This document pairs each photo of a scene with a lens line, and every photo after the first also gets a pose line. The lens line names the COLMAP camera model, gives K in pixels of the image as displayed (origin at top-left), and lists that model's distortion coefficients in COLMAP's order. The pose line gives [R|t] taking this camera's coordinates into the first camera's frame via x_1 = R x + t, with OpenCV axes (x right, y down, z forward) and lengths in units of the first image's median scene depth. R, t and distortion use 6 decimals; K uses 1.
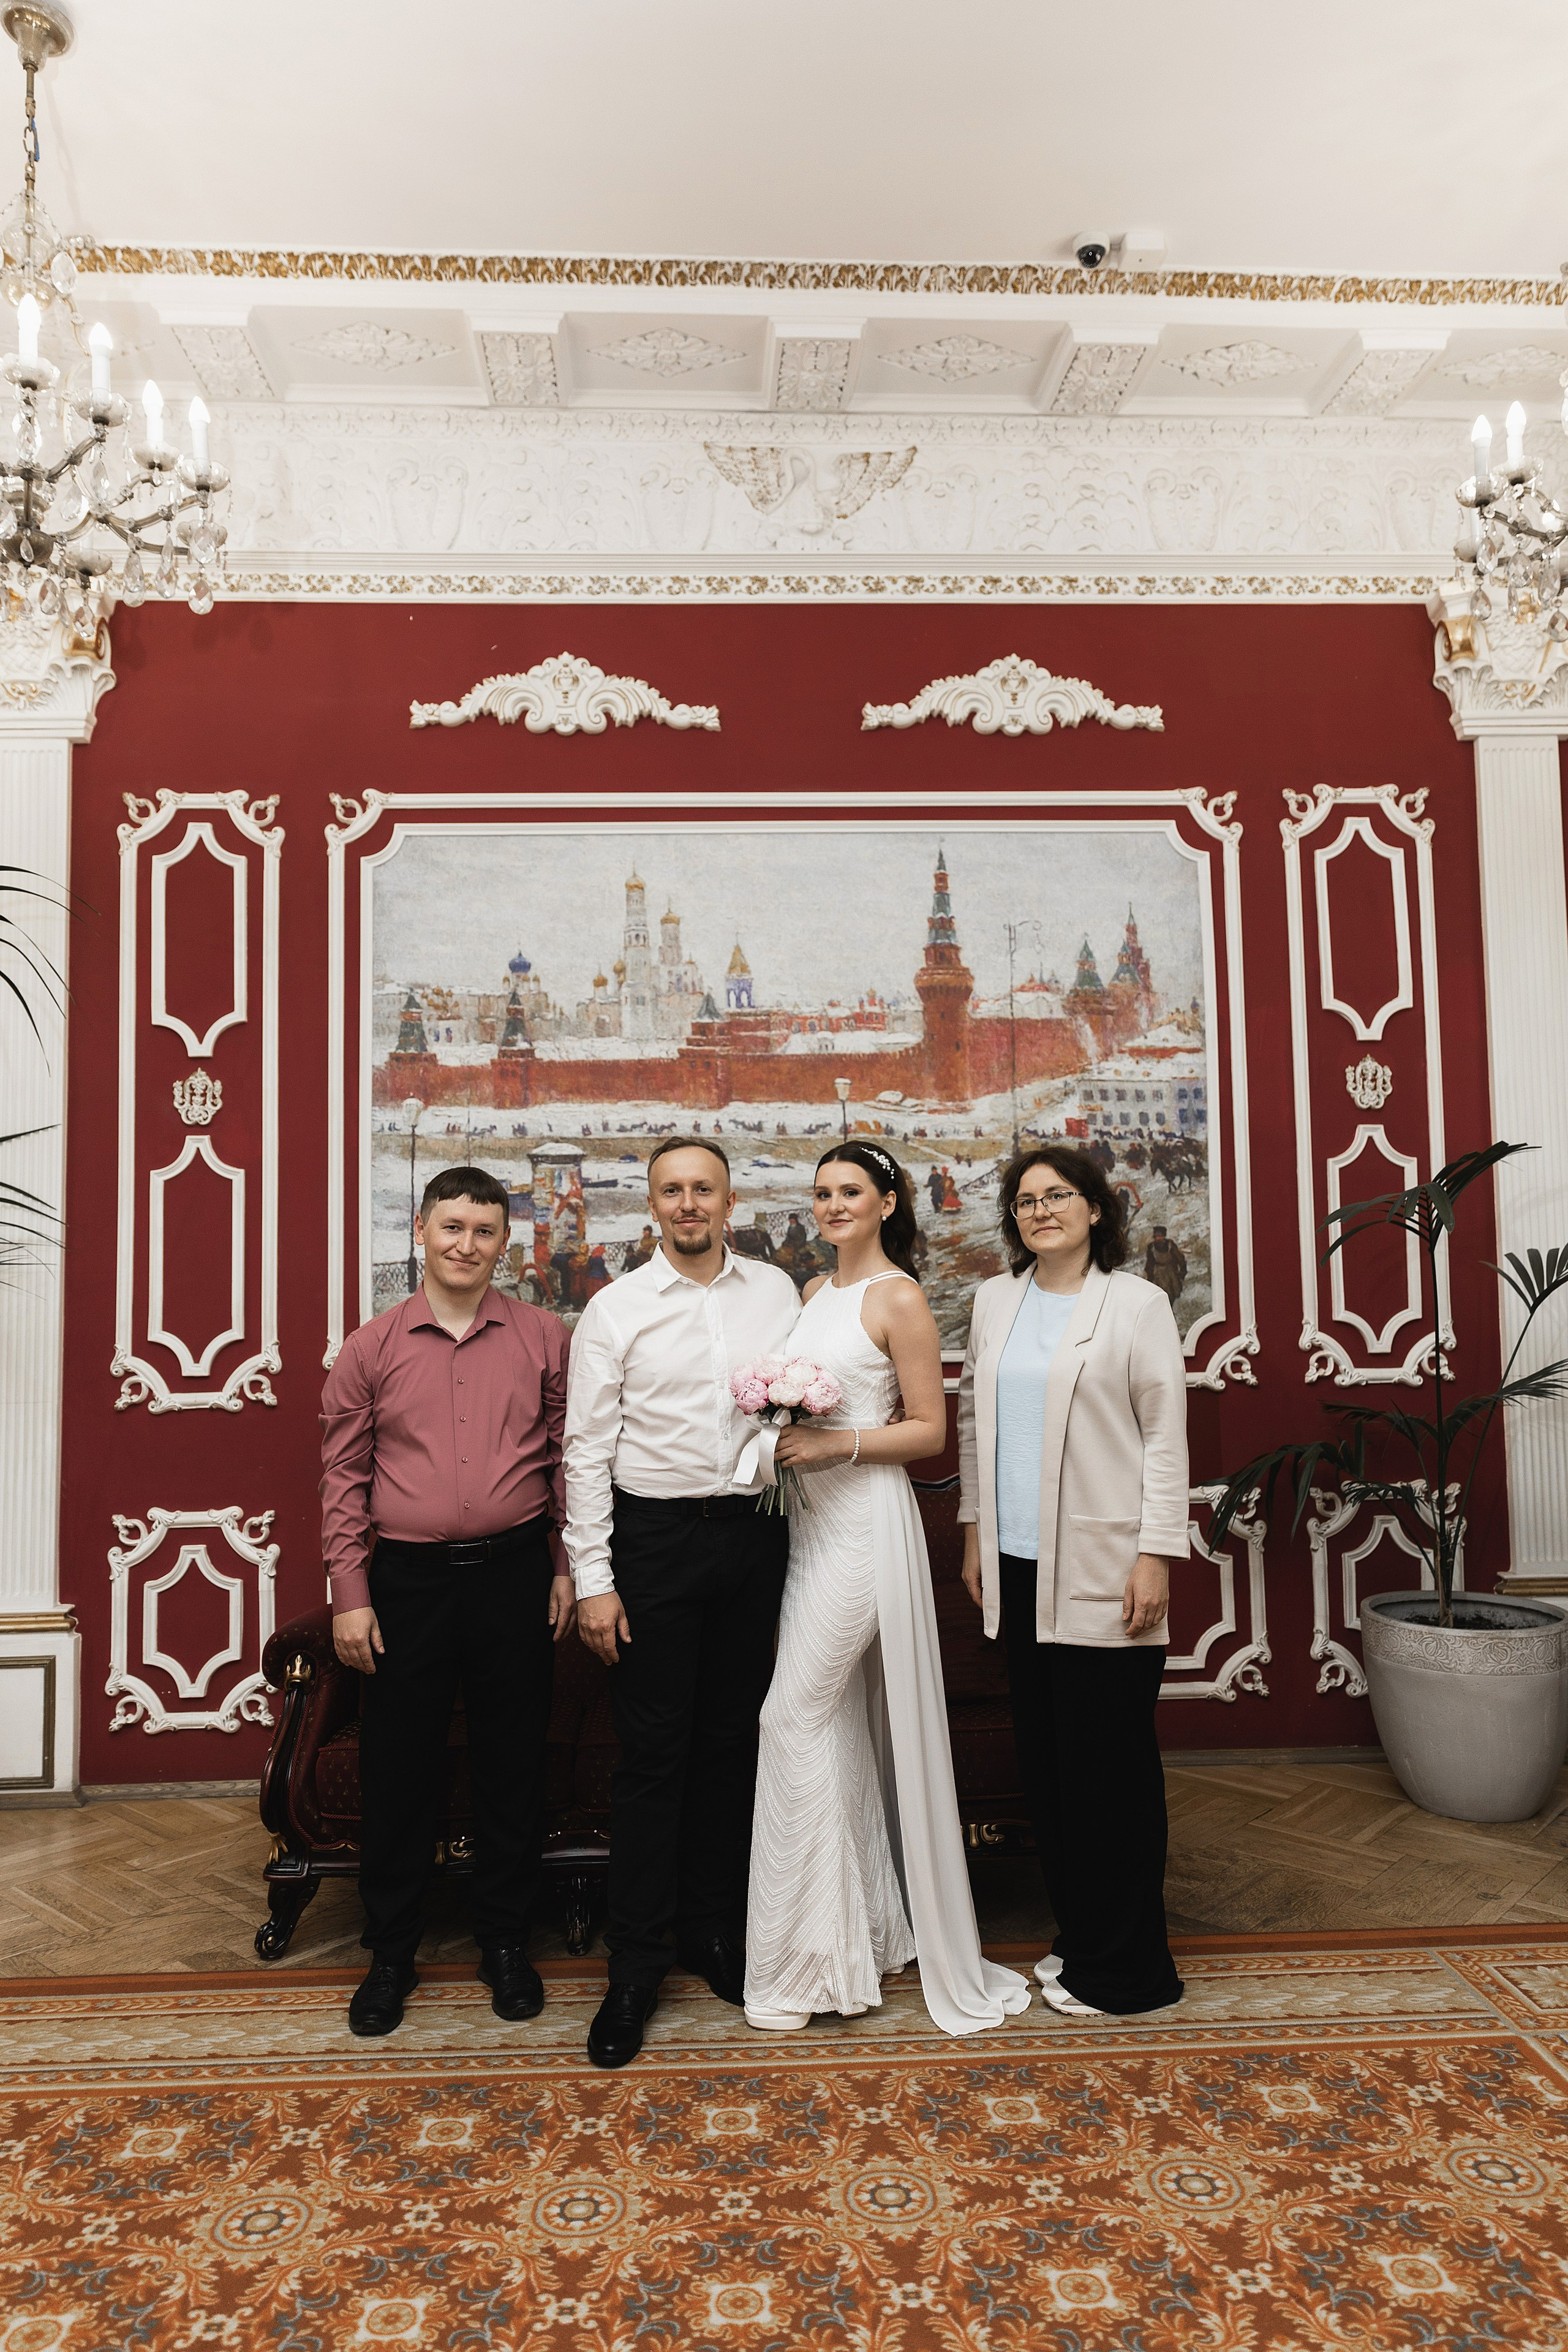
lens RADIAL K [[1577.7, 0, 781.0], [0, 1577.7, 1166.5], [0, 0, 1]] dist [0.018369, -0.005041]
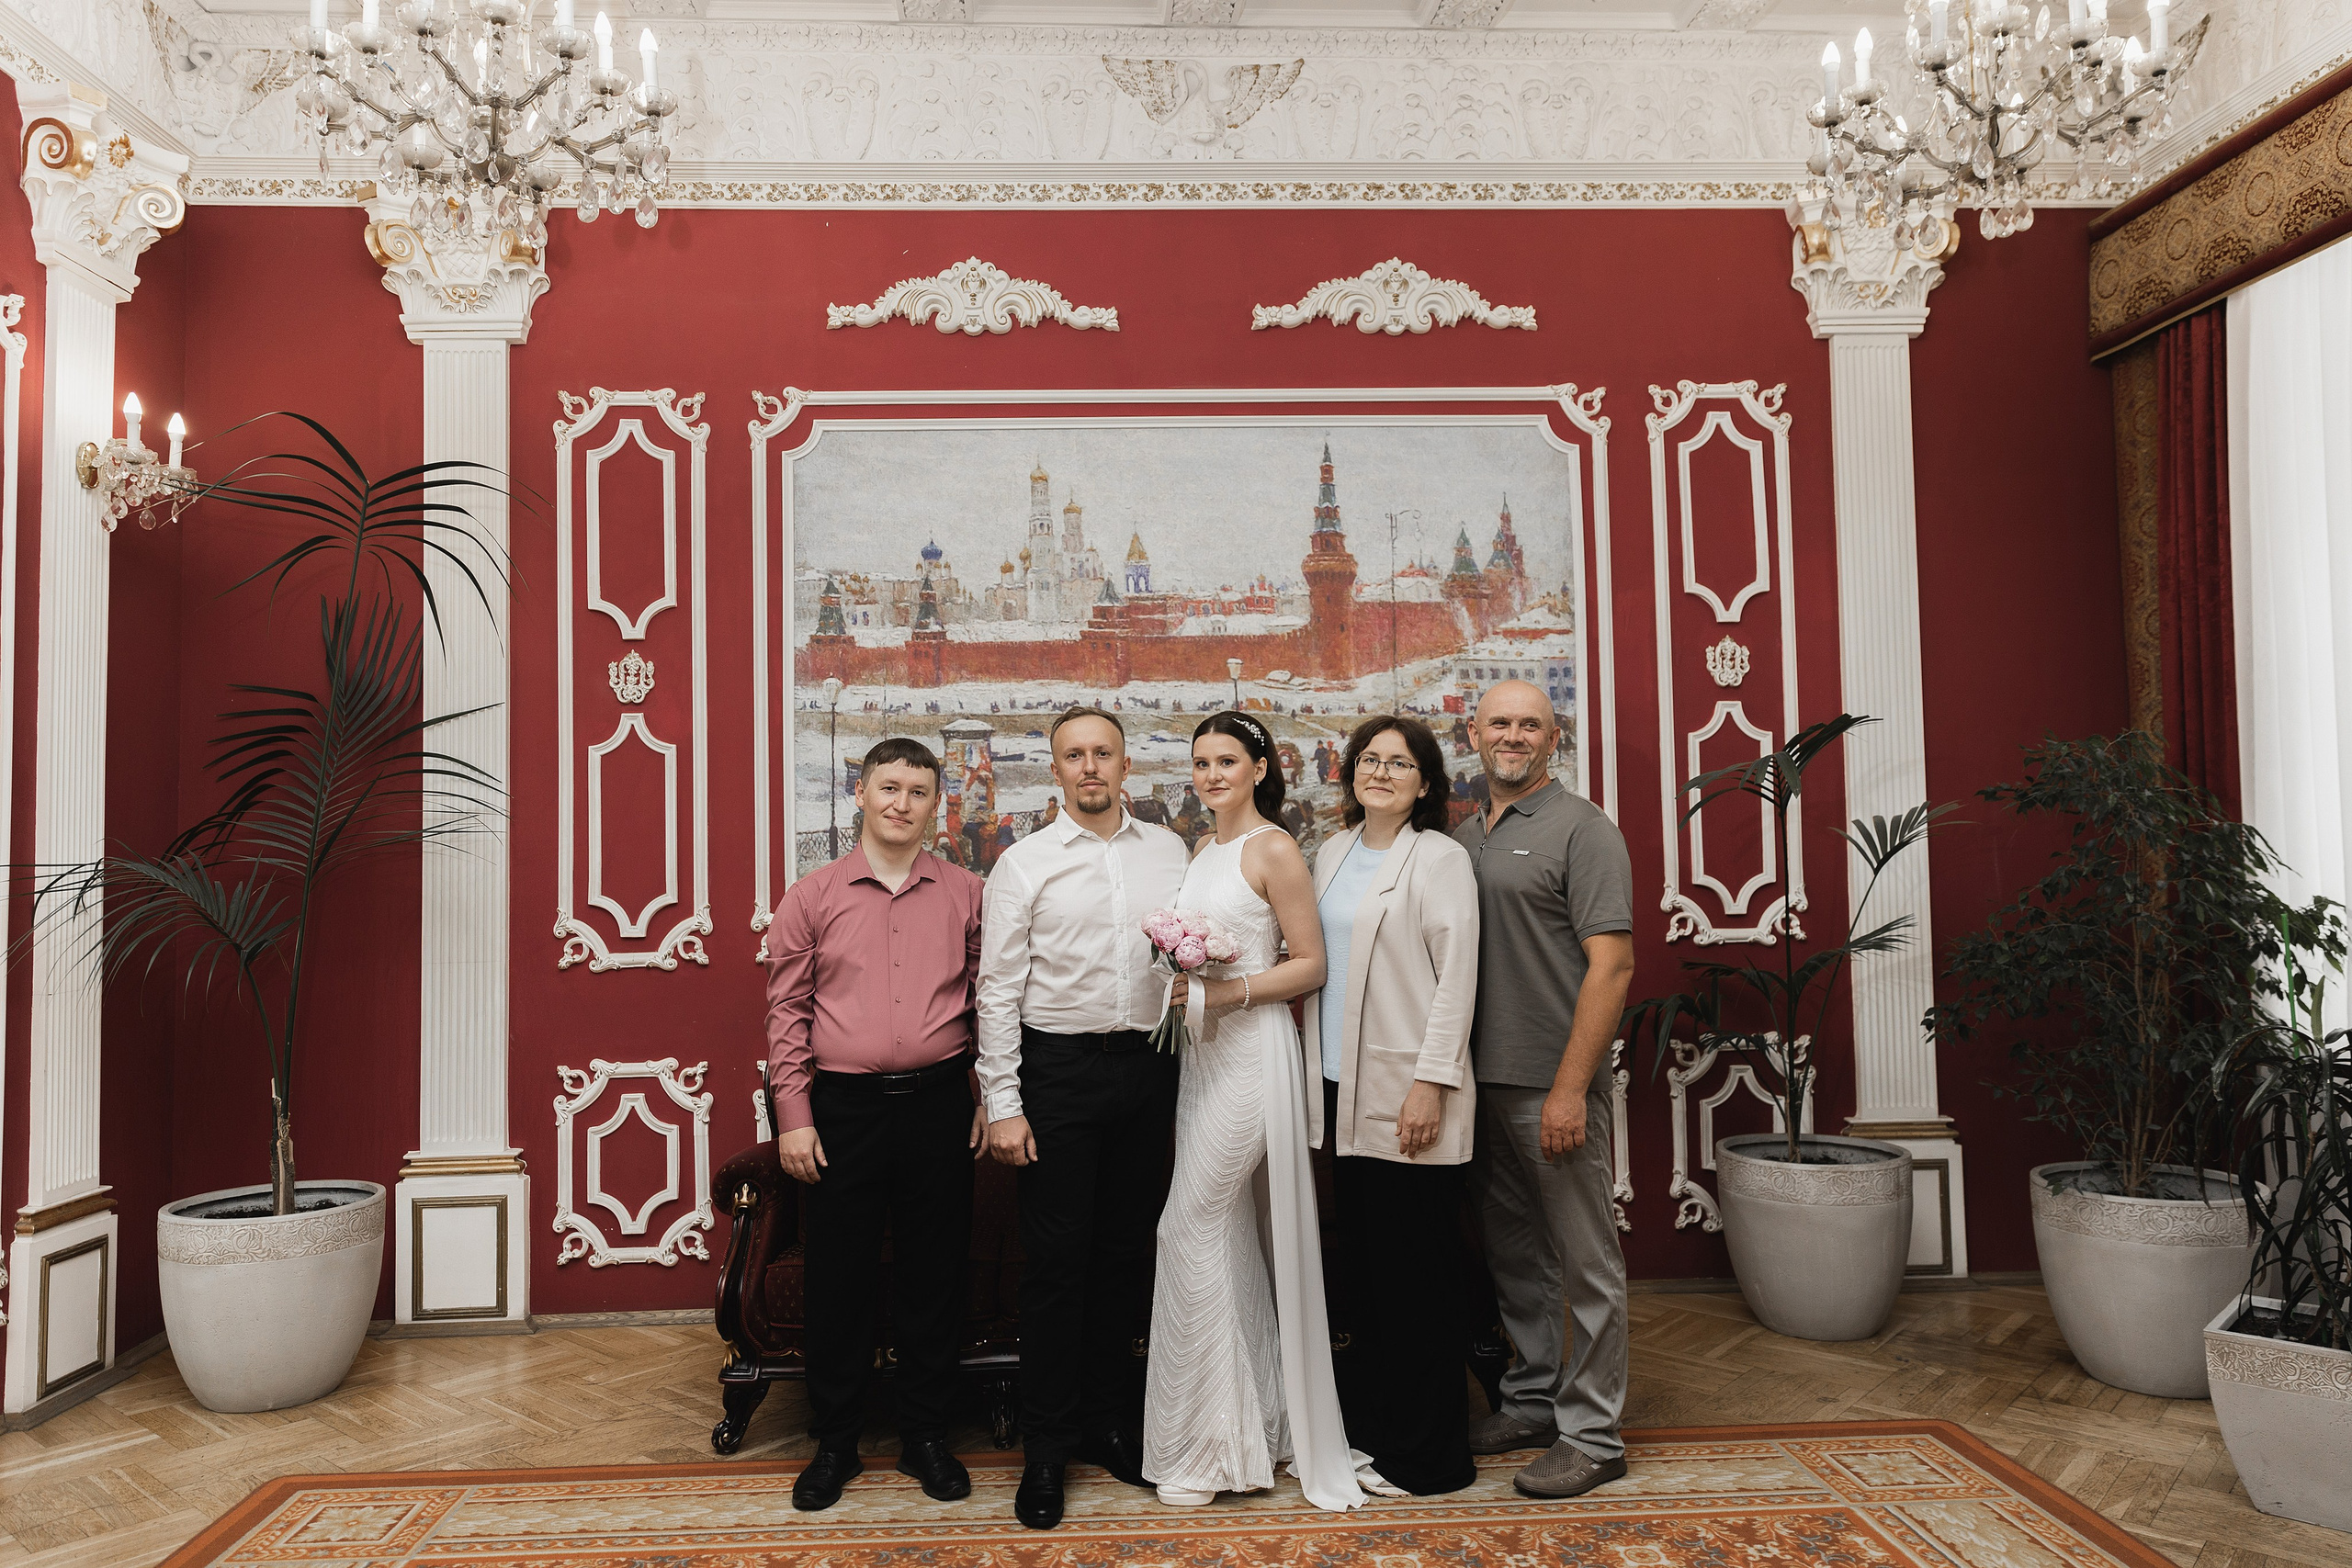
lens RADIAL K [[1577.5, 0, 1155.4], [0, 1577.5, 787.6], [0, 0, 1]] dist [0.018369, -0.005041]
pose [[0.999997, -0.001984, 0.001535, -0.016459], [0.001950, 0.999759, 0.021864, 0.008039], [-0.001578, -0.021860, 0.999760, -0.069139]]
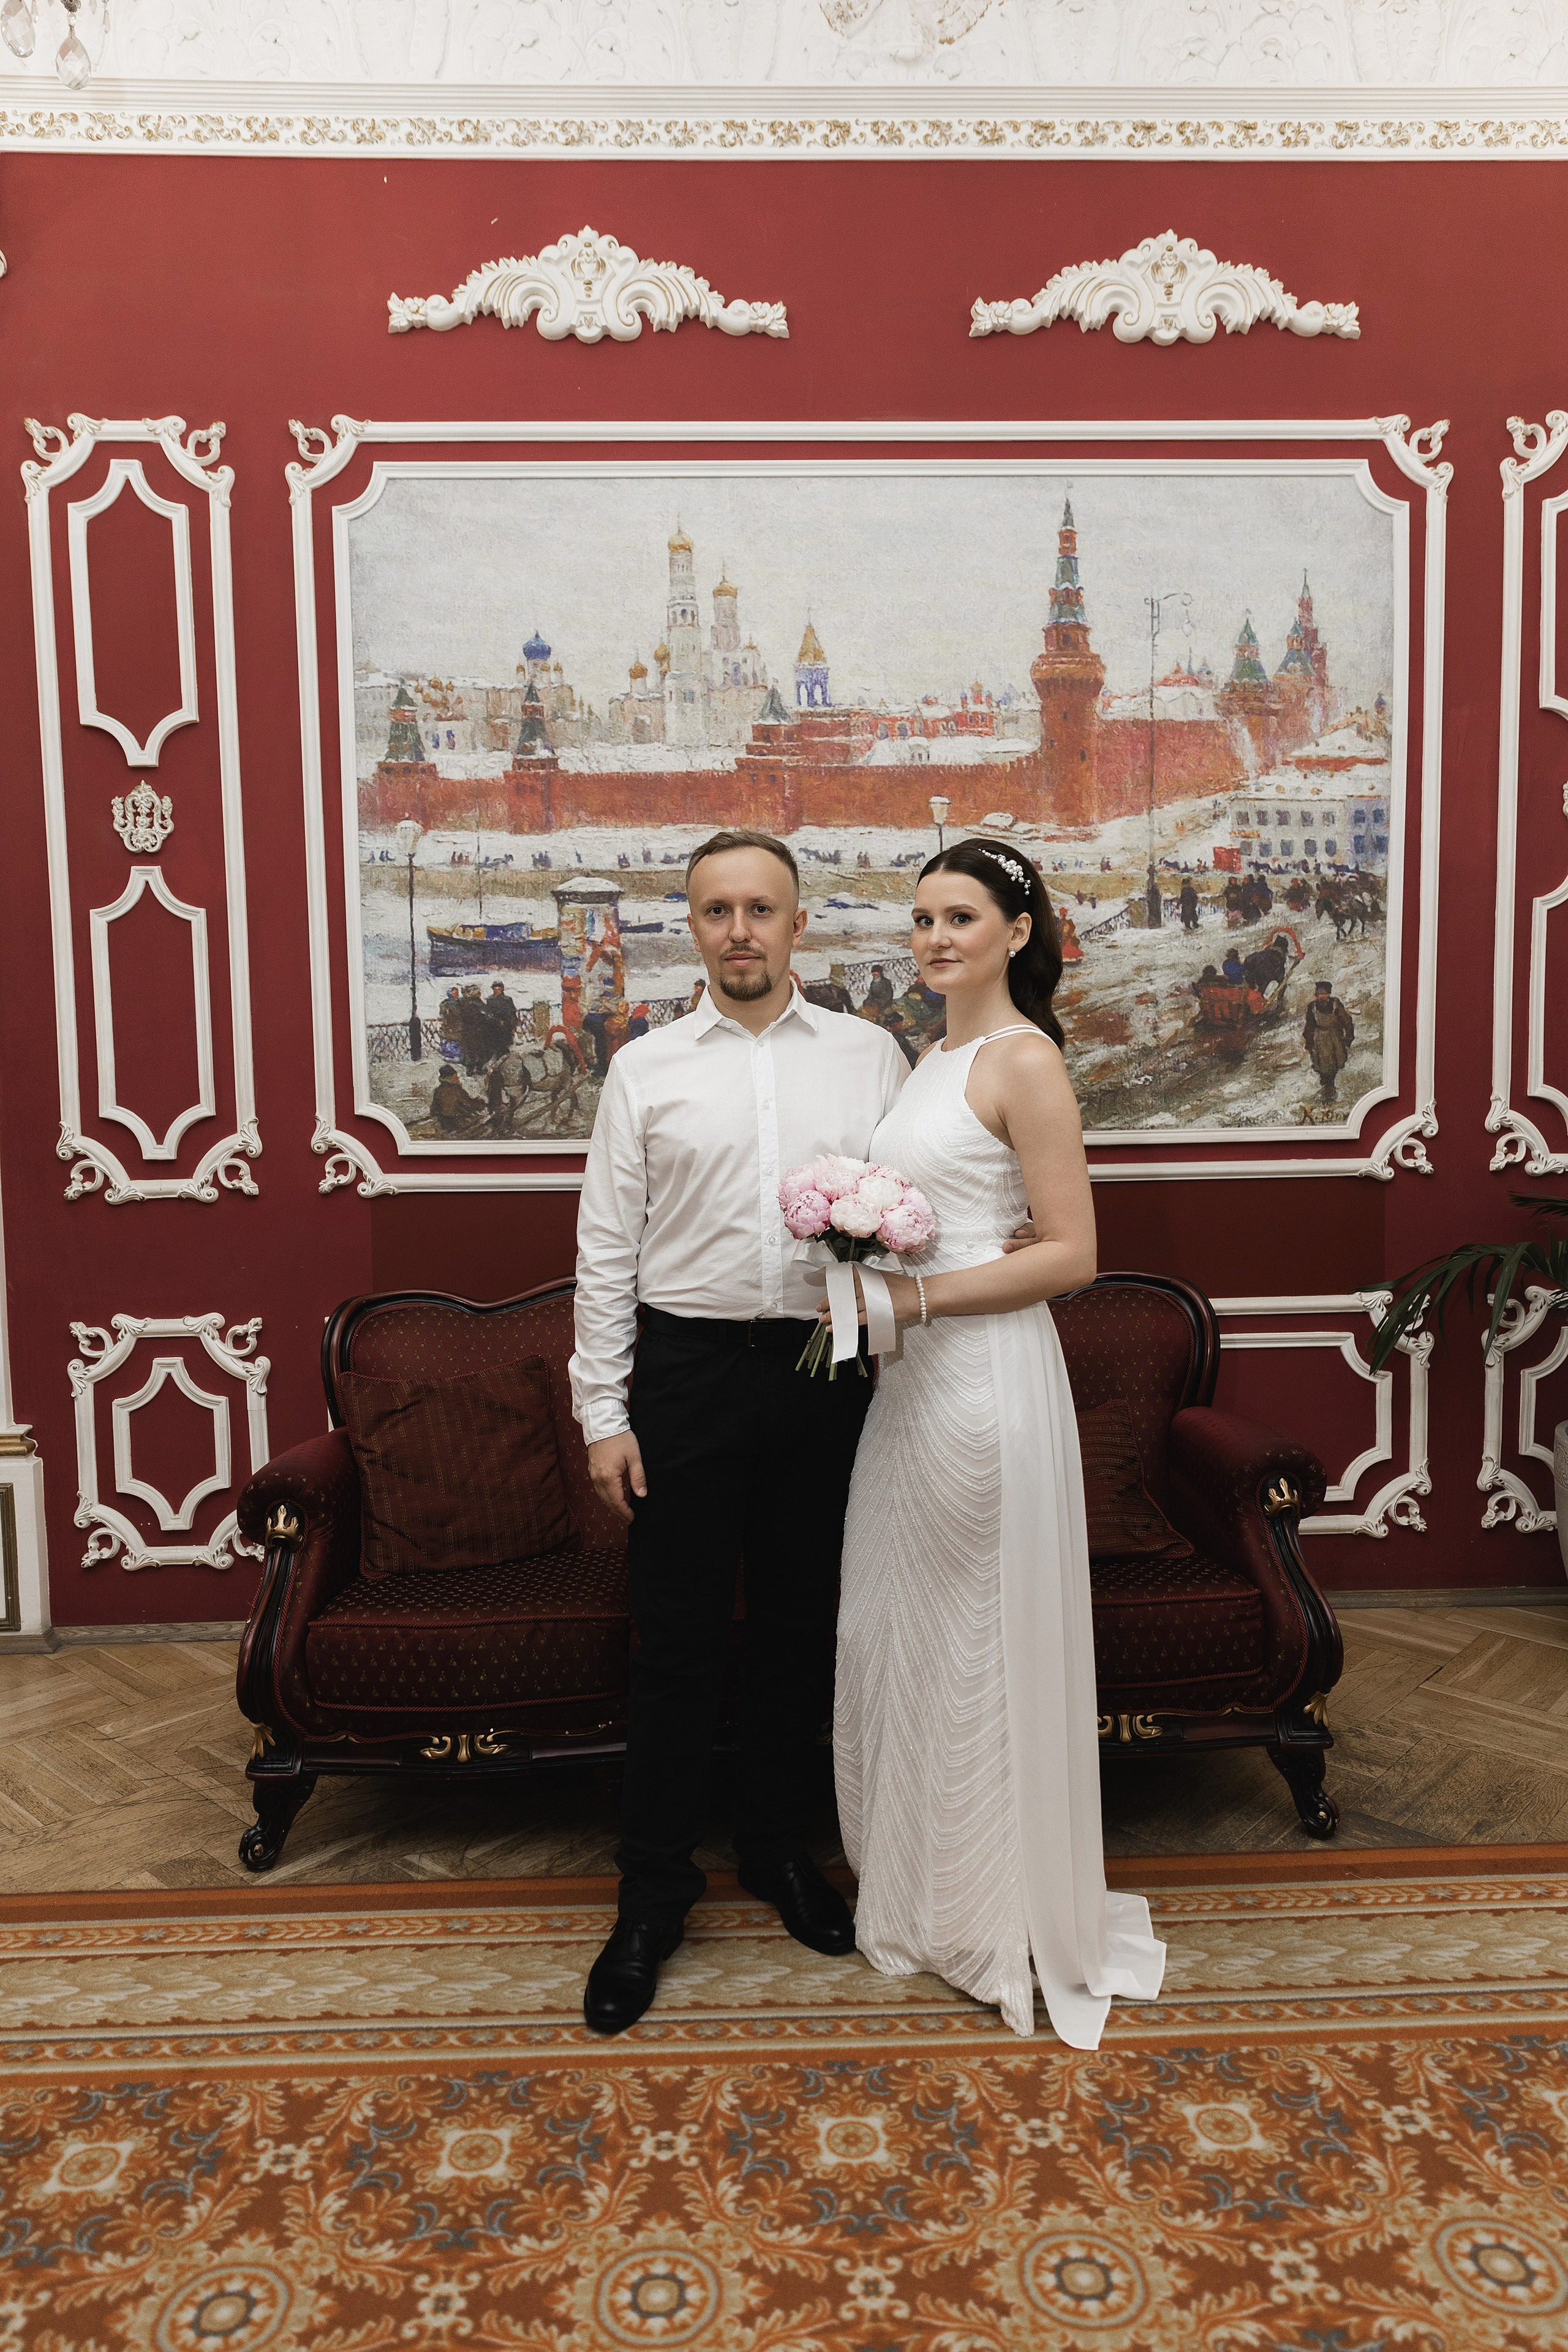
lens RADIAL K [[1542.7, 0, 784.0], [0, 1542.7, 1176.0], [0, 0, 1]] dist [0.017592, -0.002051]
pose [[0.999958, 0.002401, -0.008846, -0.033298], [-0.001114, 0.989765, 0.142706, 0.023810], [0.009098, -0.142690, 0.989726, 0.190904]]
